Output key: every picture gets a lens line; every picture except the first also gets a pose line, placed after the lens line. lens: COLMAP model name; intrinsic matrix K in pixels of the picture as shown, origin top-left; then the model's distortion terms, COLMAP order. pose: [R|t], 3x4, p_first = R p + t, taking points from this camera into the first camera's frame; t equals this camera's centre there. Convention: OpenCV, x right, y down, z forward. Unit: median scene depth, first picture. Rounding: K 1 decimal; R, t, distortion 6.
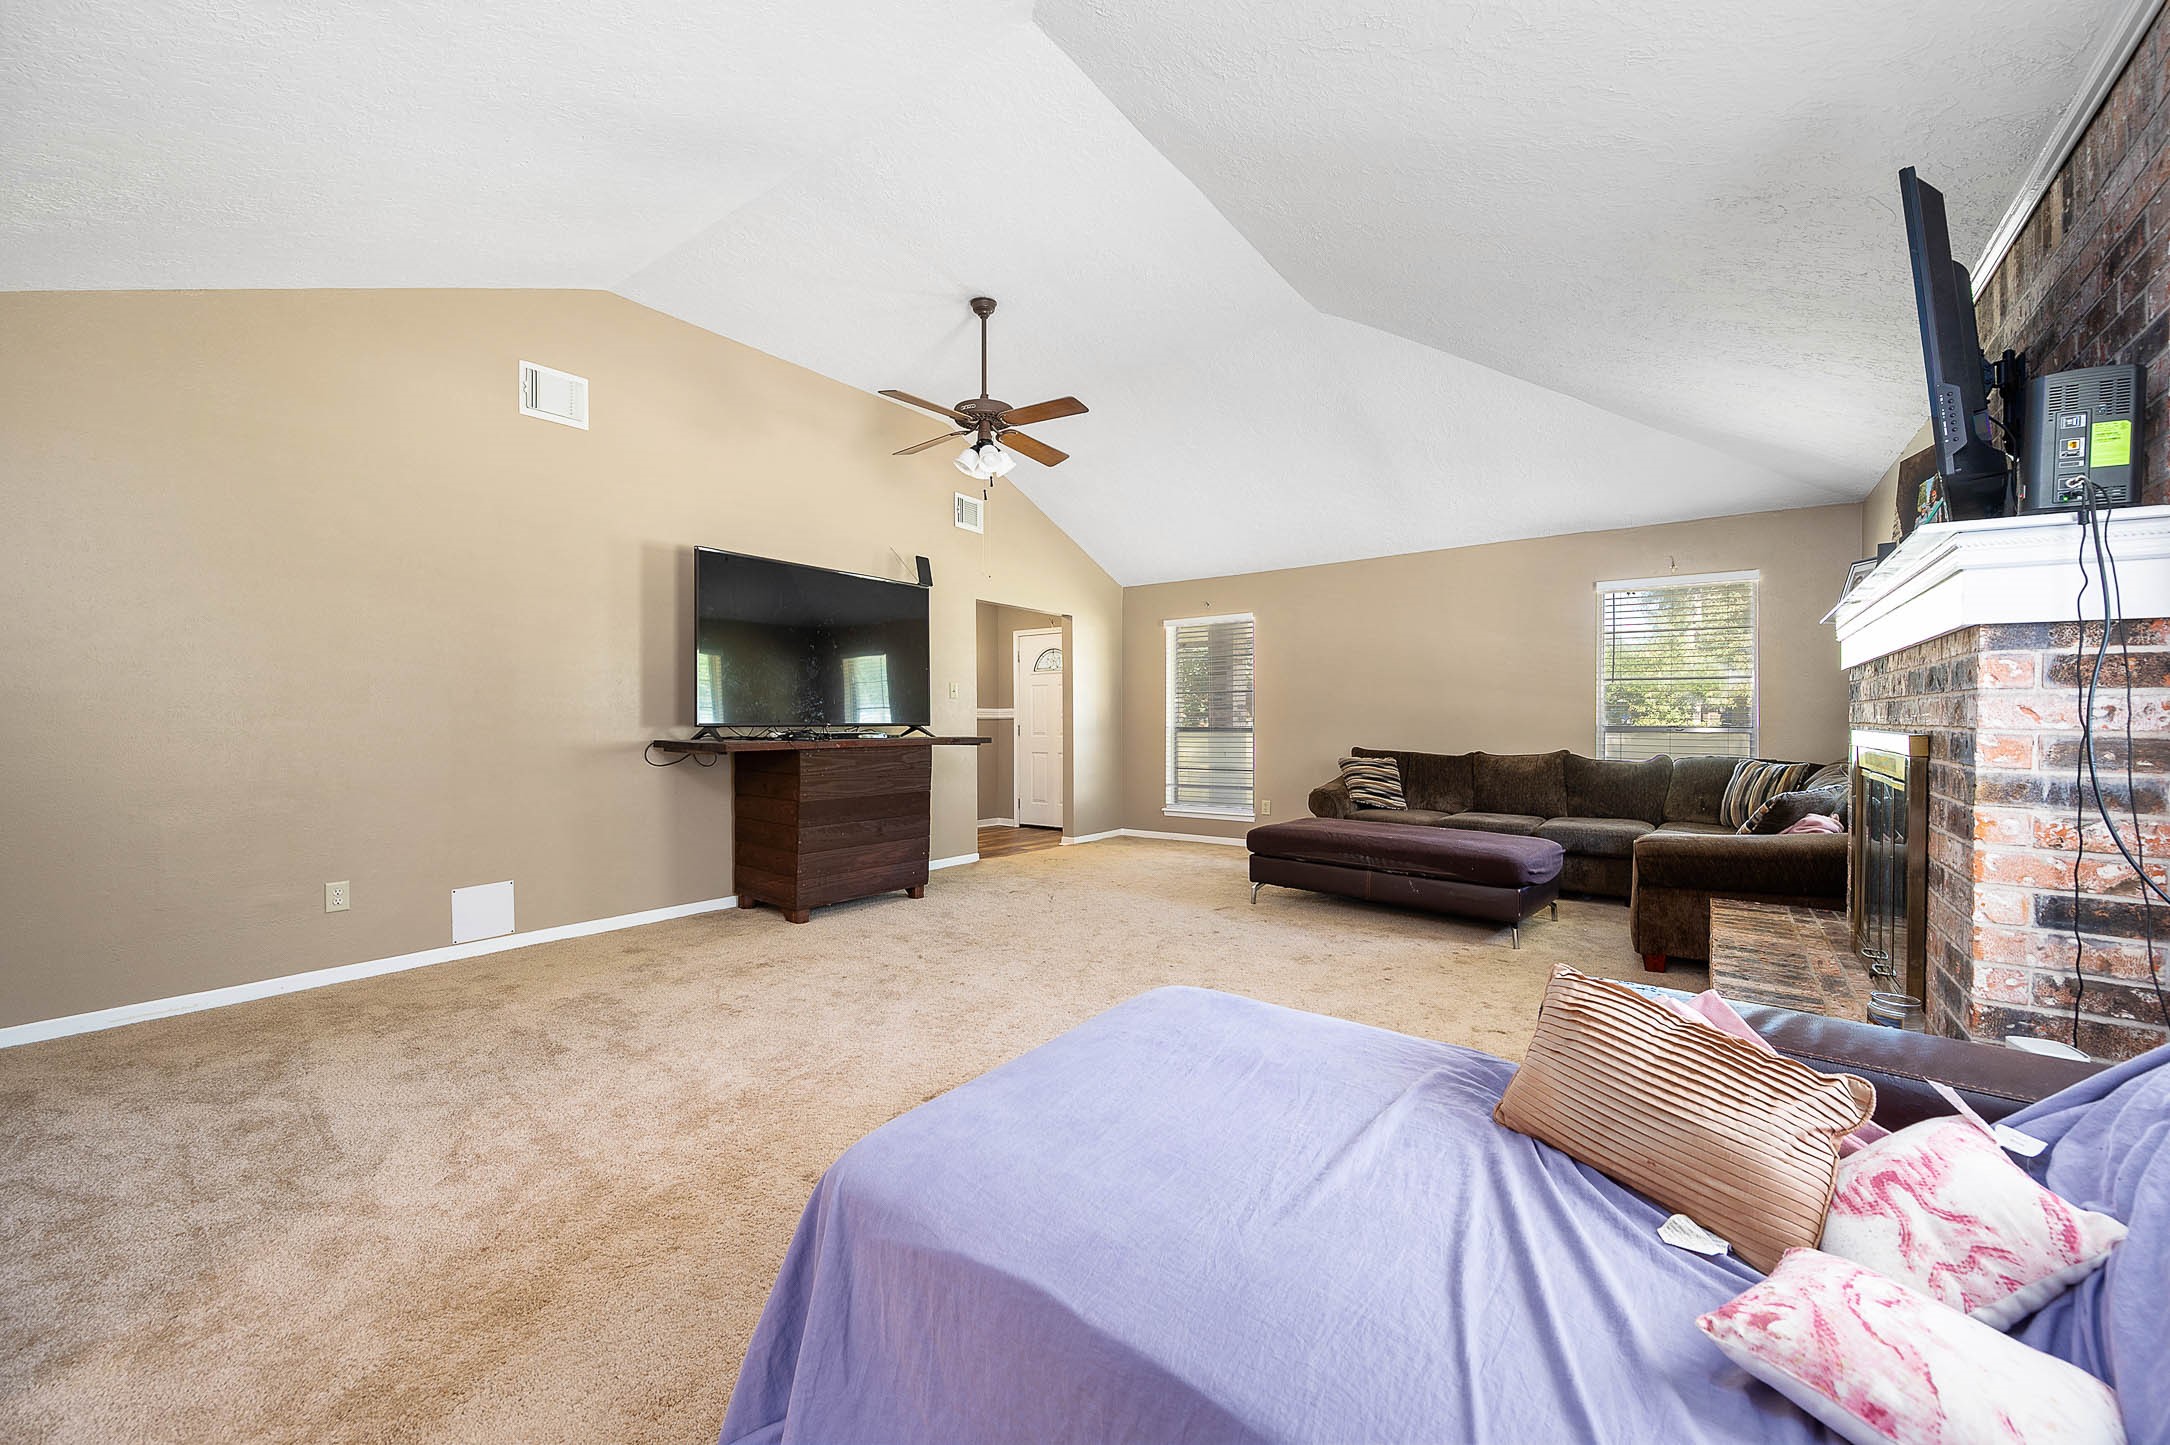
lens RADIAL K [[857.6, 0, 1088.4], [0, 857.6, 723.4], [0, 0, 1]] dist [0.000204, -0.000032]
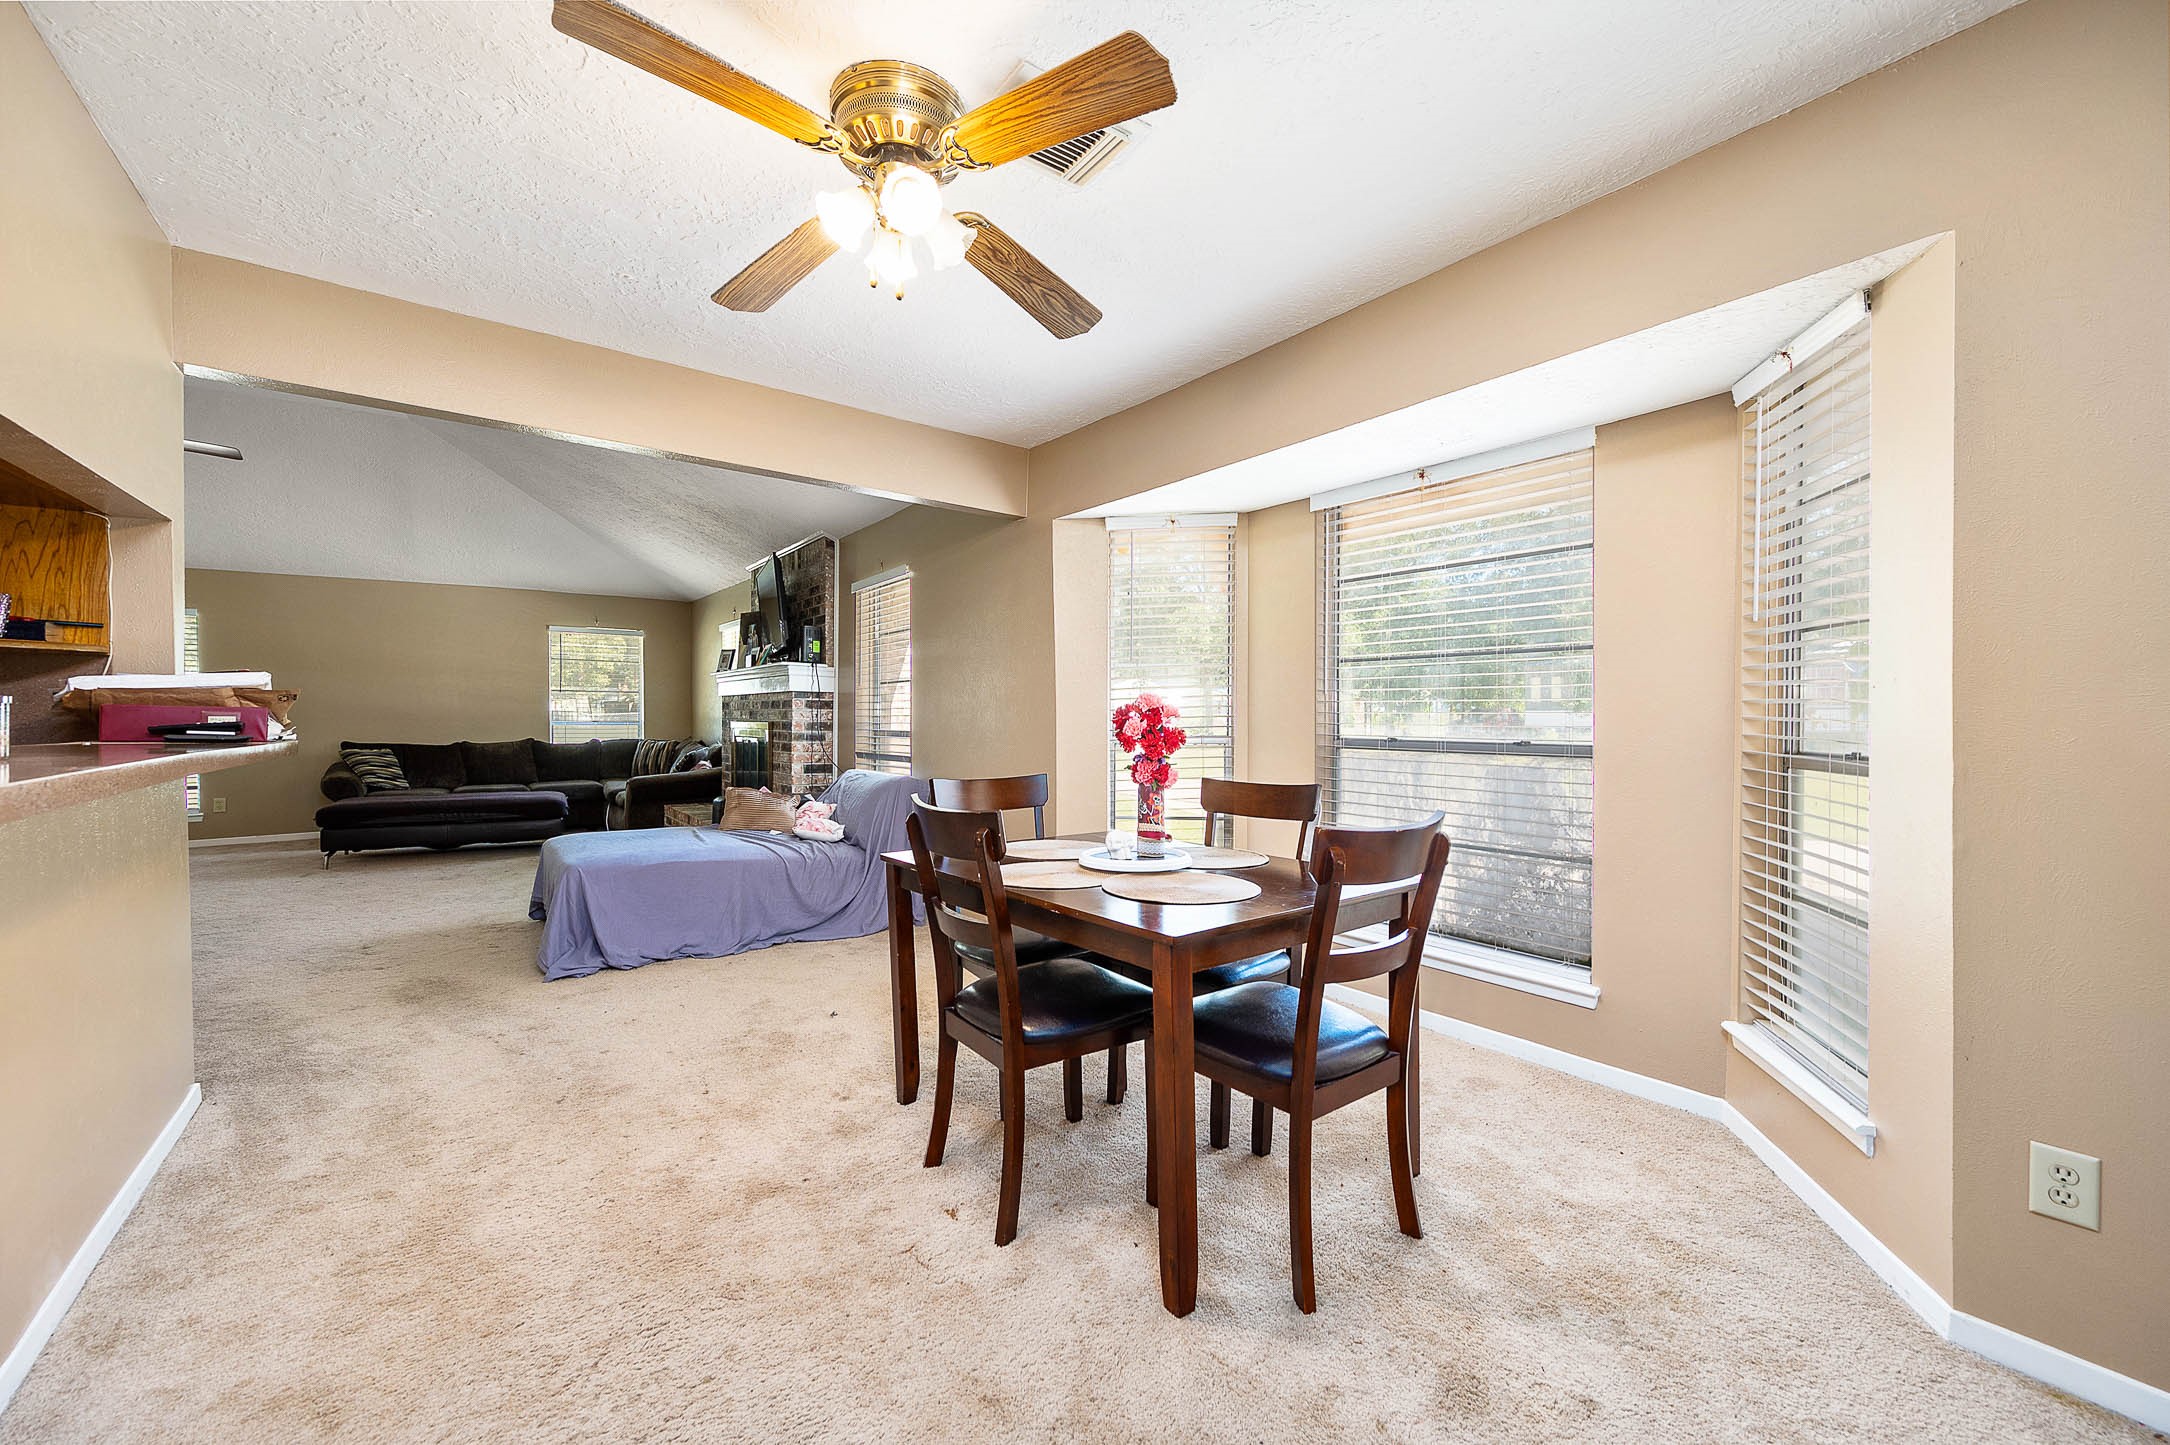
lens RADIAL K [[857.6, 0, 1088.4], [0, 857.6, 723.4], [0, 0, 1]] dist [0.000204, -0.000032]
pose [[0.295925, -0.009047, 0.955168, -1.778710], [0.005369, 0.999955, 0.007808, -0.001090], [-0.955196, 0.002817, 0.295960, -1.093266]]
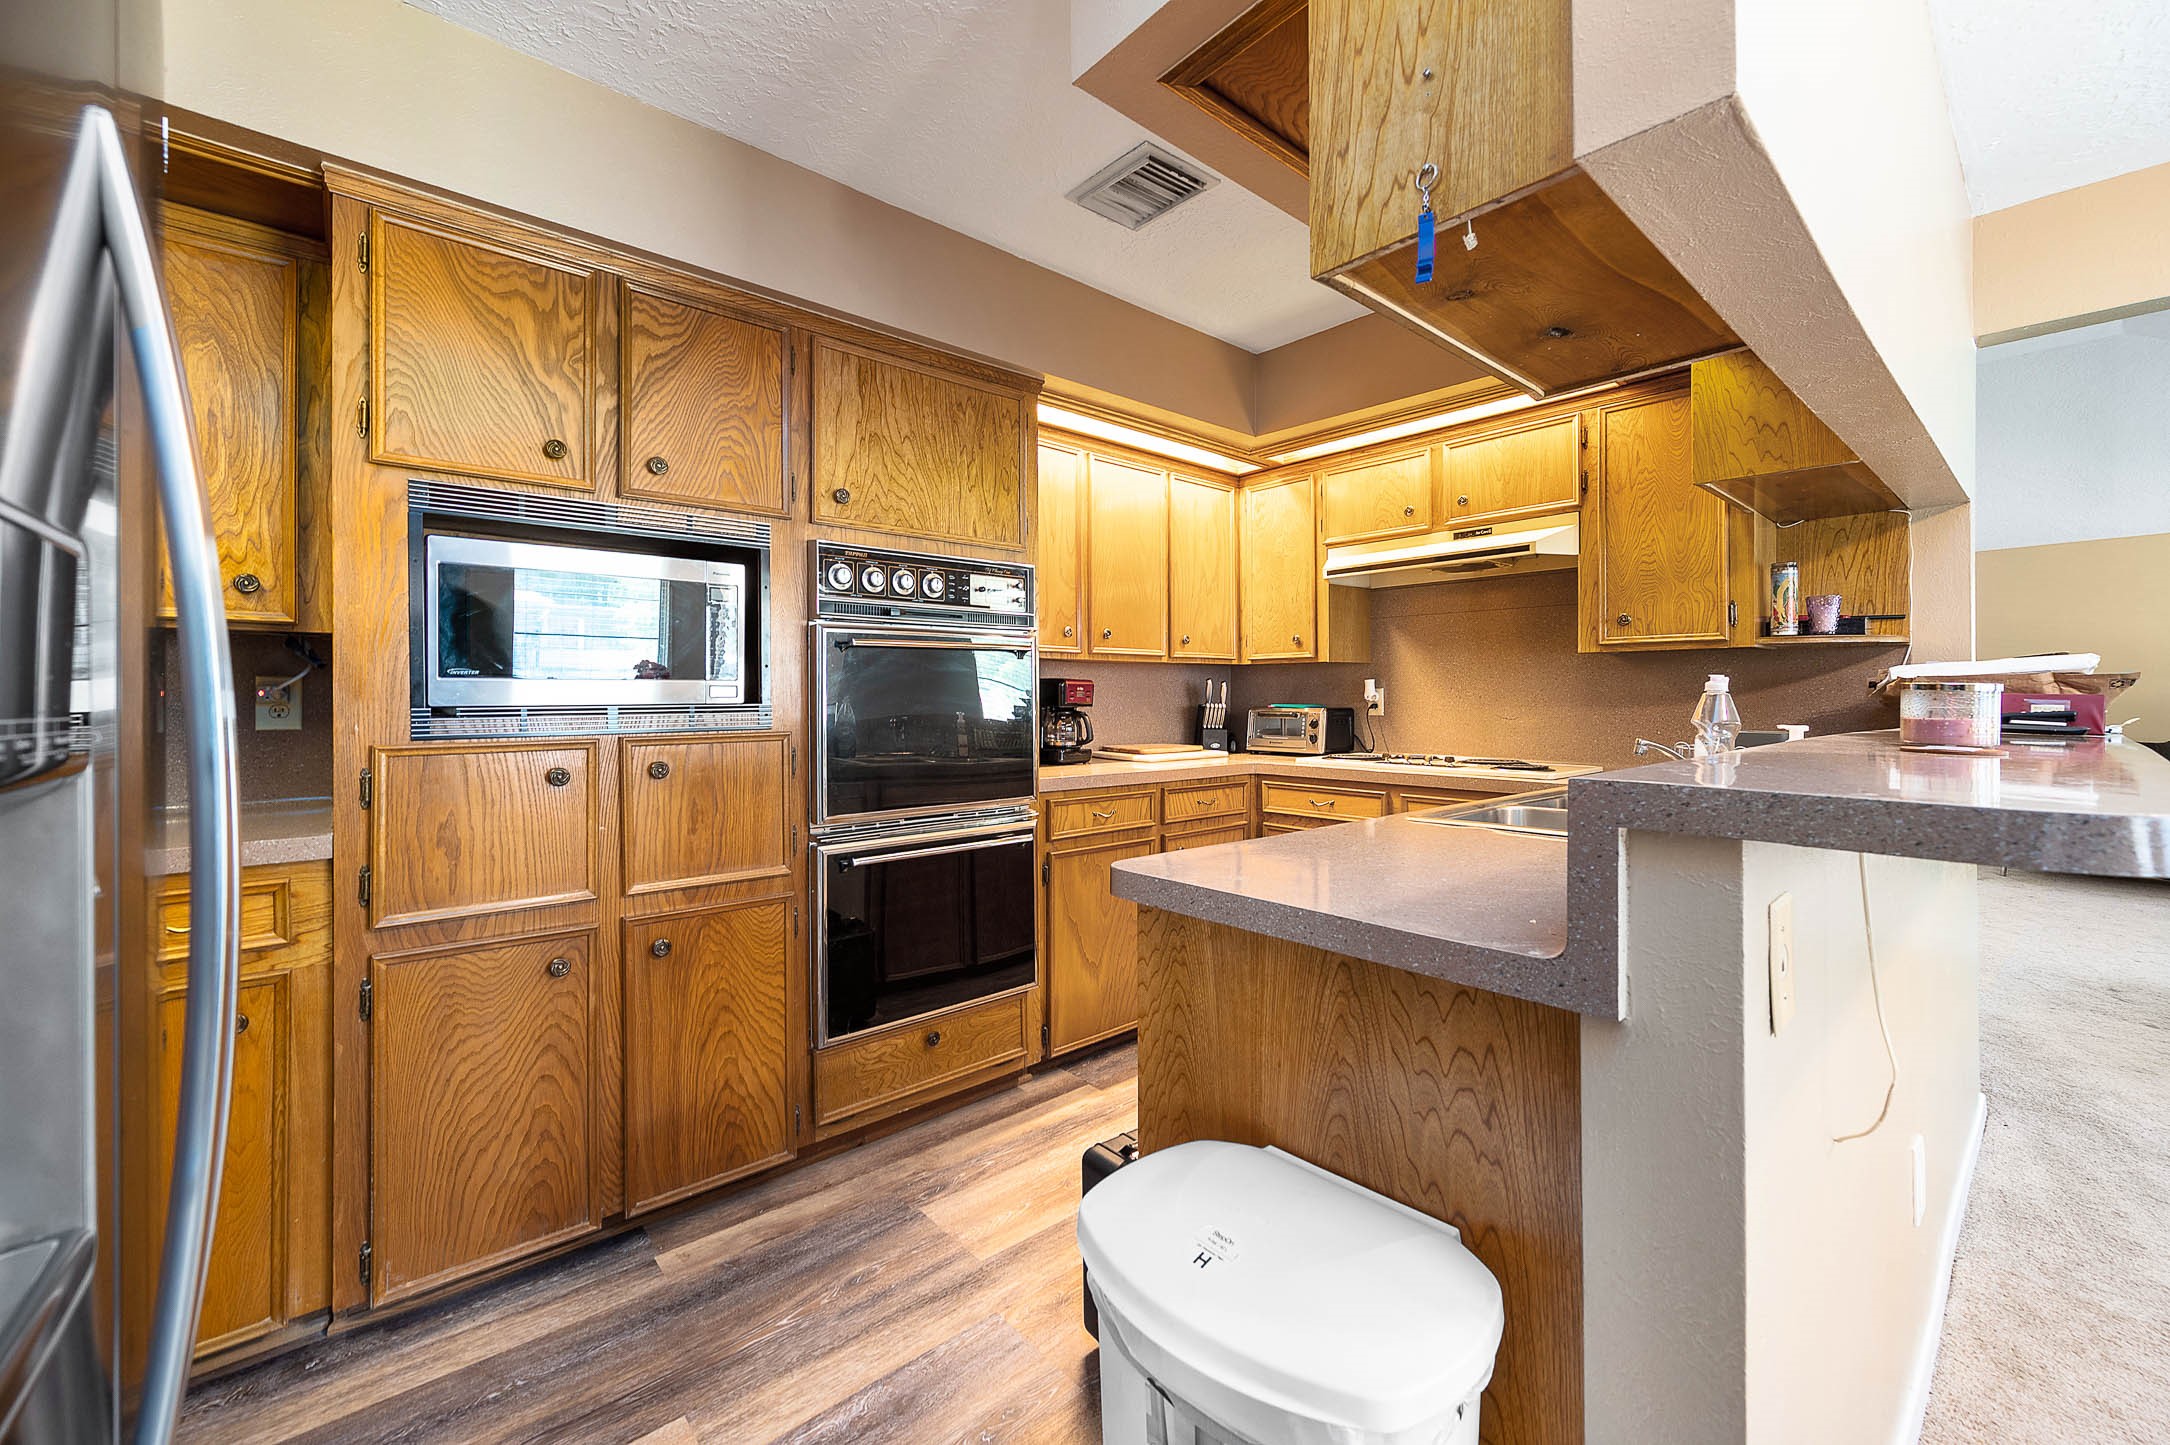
lens RADIAL K [[870.3, 0, 1079.8], [0, 870.3, 694.9], [0, 0, 1]] dist [-0.000612, -0.000130]
pose [[0.974438, 0.001506, -0.224651, -1.922385], [-0.004260, 0.999922, -0.011773, -0.002412], [0.224616, 0.012429, 0.974368, -0.918530]]
